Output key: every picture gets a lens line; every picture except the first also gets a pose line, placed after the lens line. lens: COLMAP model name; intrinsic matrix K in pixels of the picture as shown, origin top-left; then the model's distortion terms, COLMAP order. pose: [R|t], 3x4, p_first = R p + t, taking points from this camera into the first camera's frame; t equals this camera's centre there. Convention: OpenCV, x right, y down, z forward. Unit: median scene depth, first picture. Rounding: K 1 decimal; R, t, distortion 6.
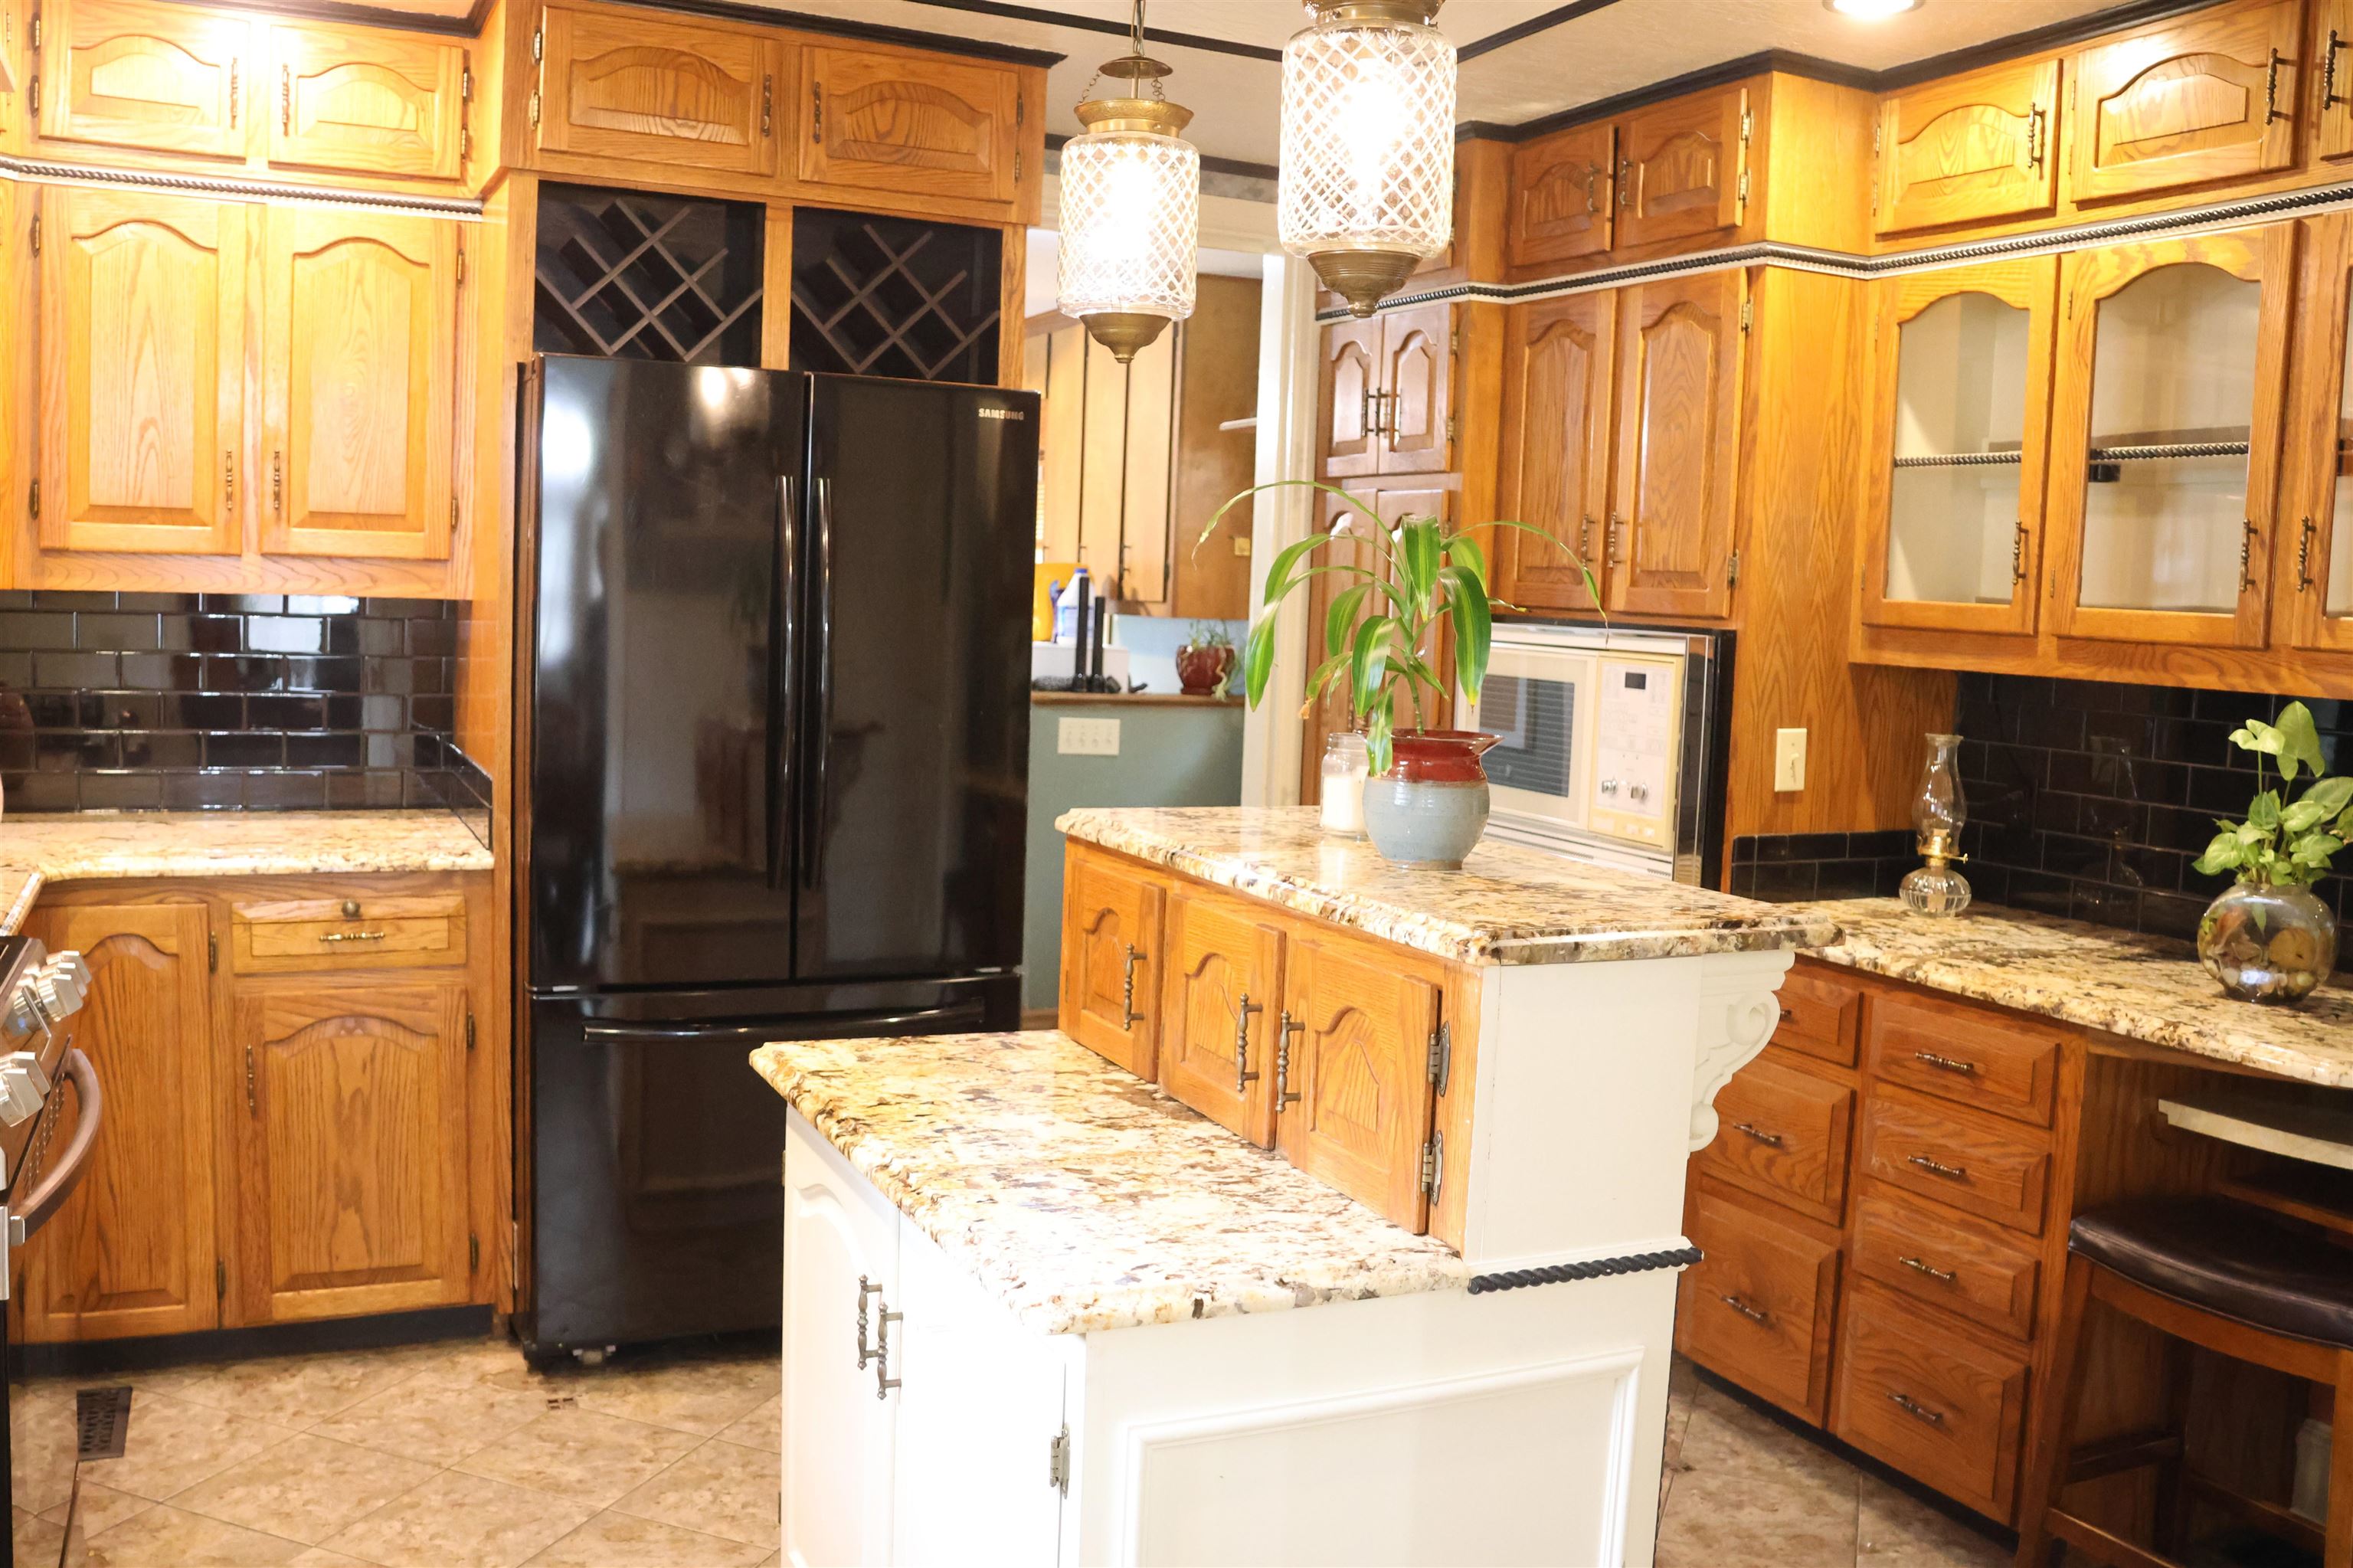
lens RADIAL K [[1978.6, 0, 1176.5], [0, 1978.6, 784.0], [0, 0, 1]] dist [-0.164064, 0.123848]
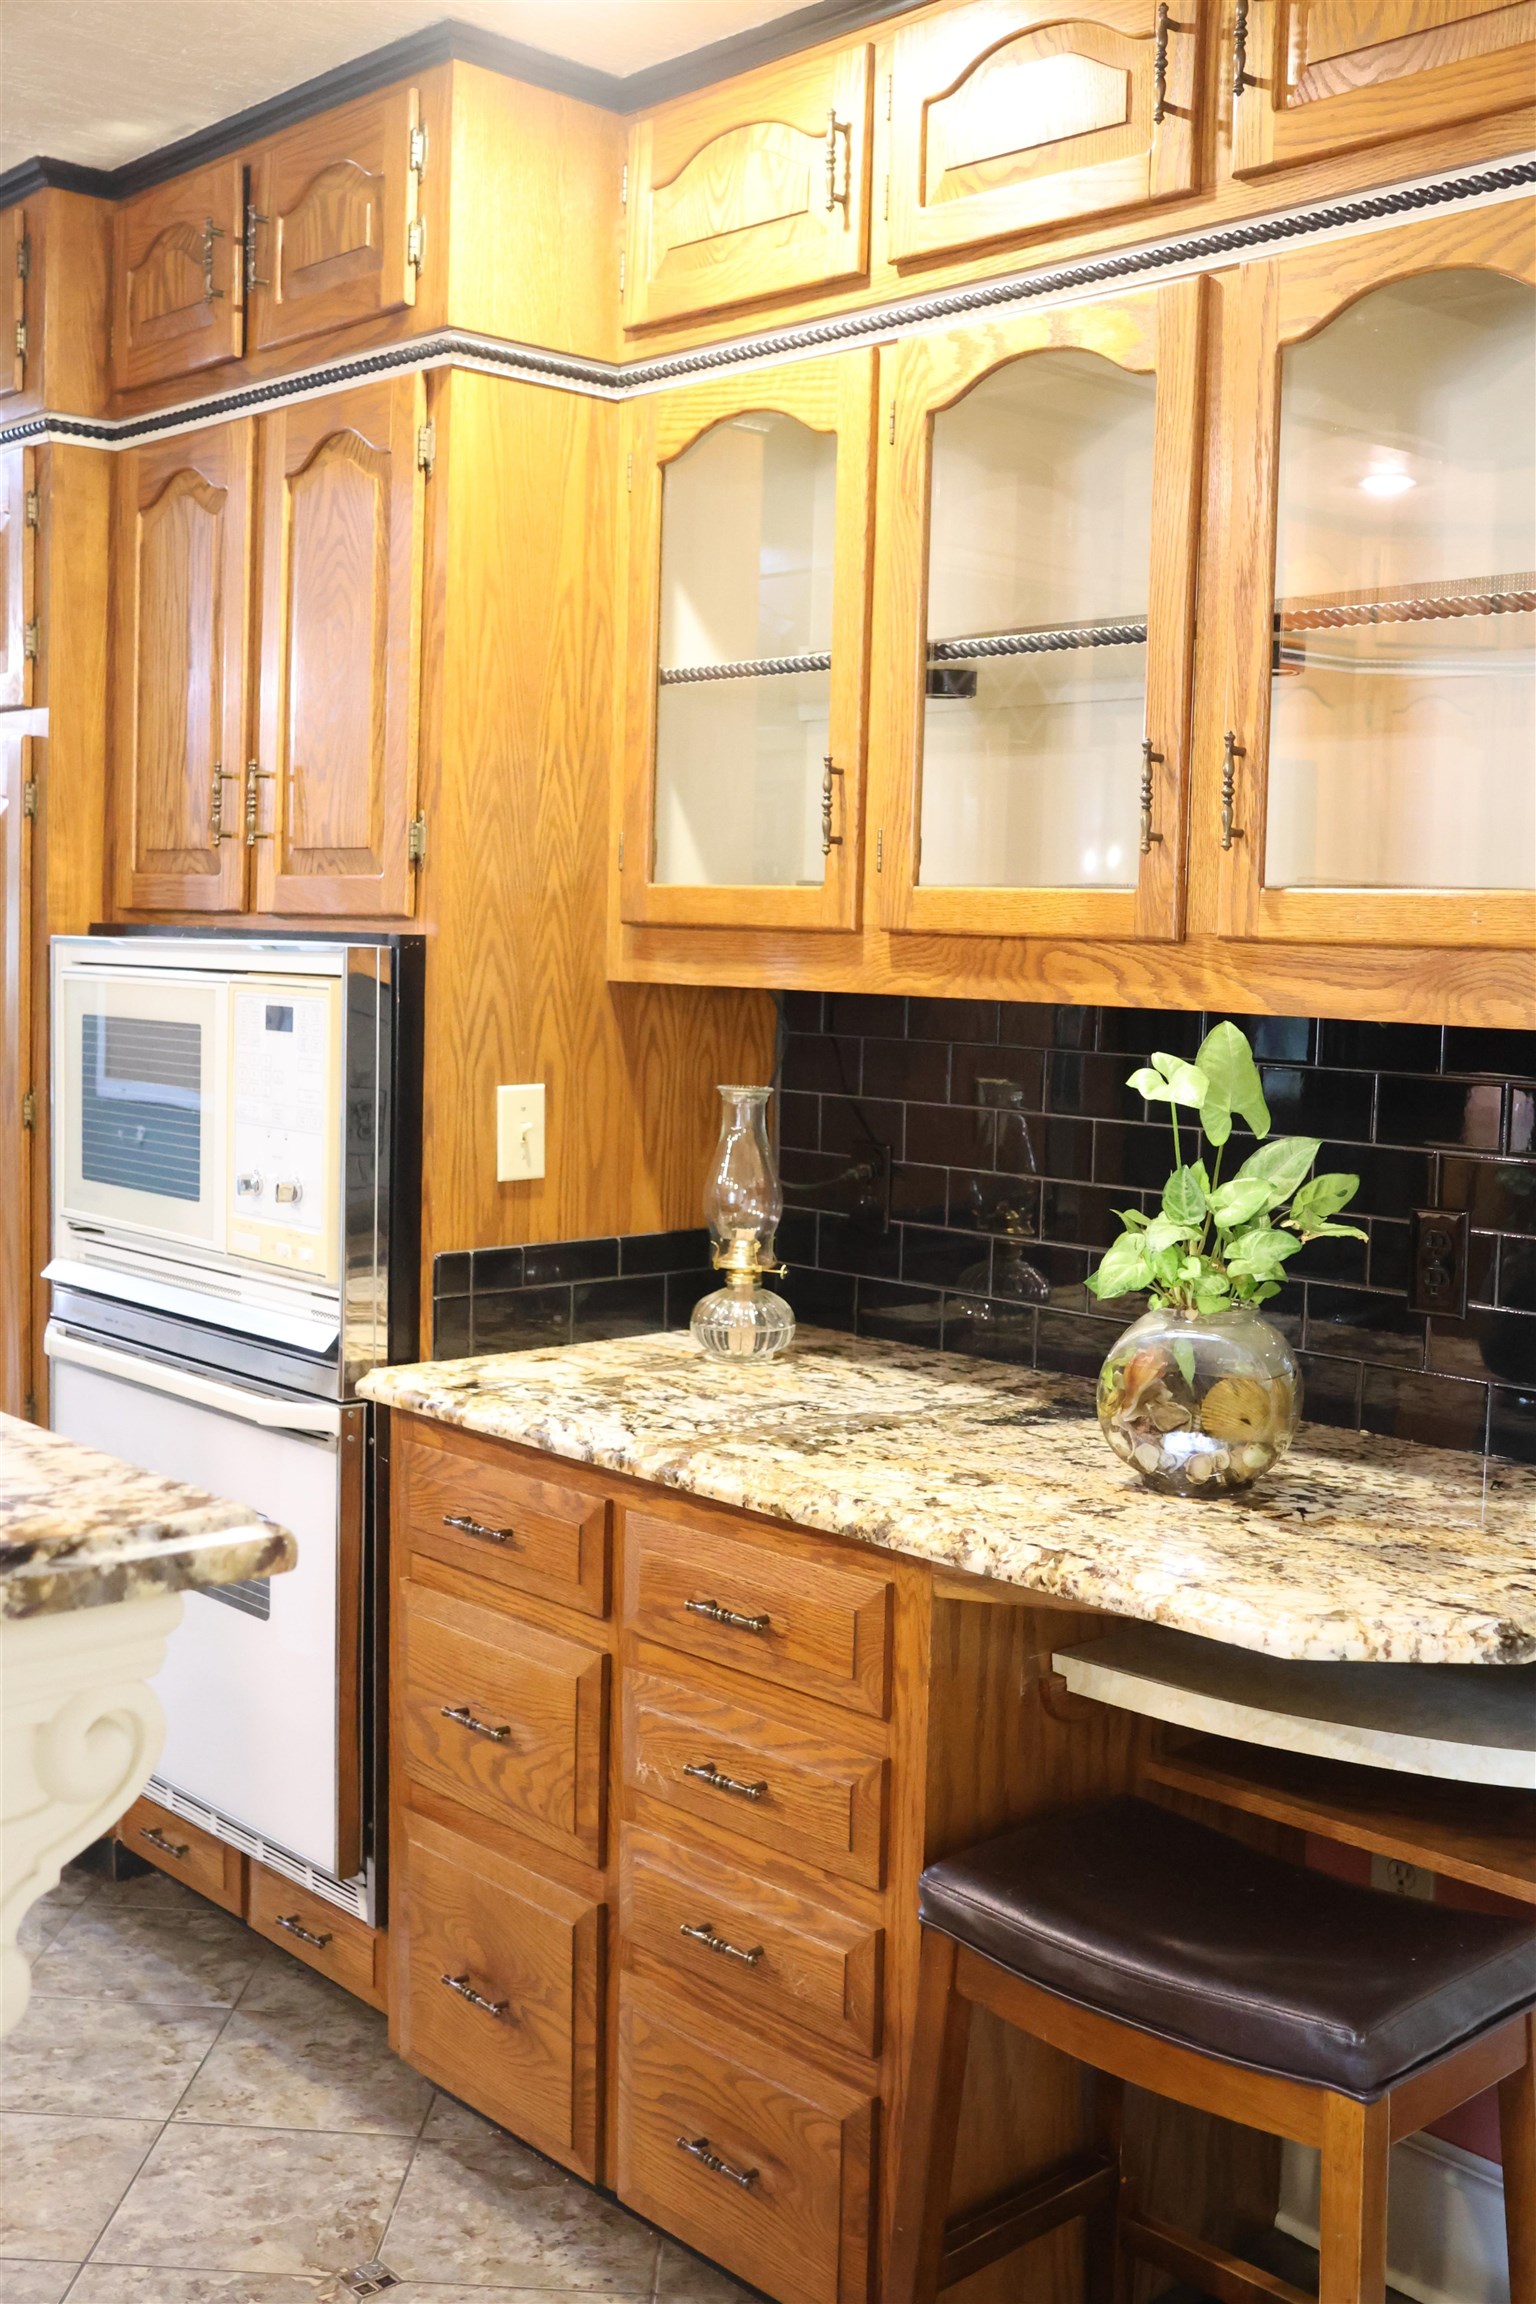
lens RADIAL K [[2362.8, 0, 768.0], [0, 2362.8, 1152.0], [0, 0, 1]] dist [-0.118466, 0.146885]
pose [[0.949003, -0.041284, 0.312551, 0.166111], [0.040300, 0.999141, 0.009613, -0.011471], [-0.312680, 0.003473, 0.949852, 0.251916]]
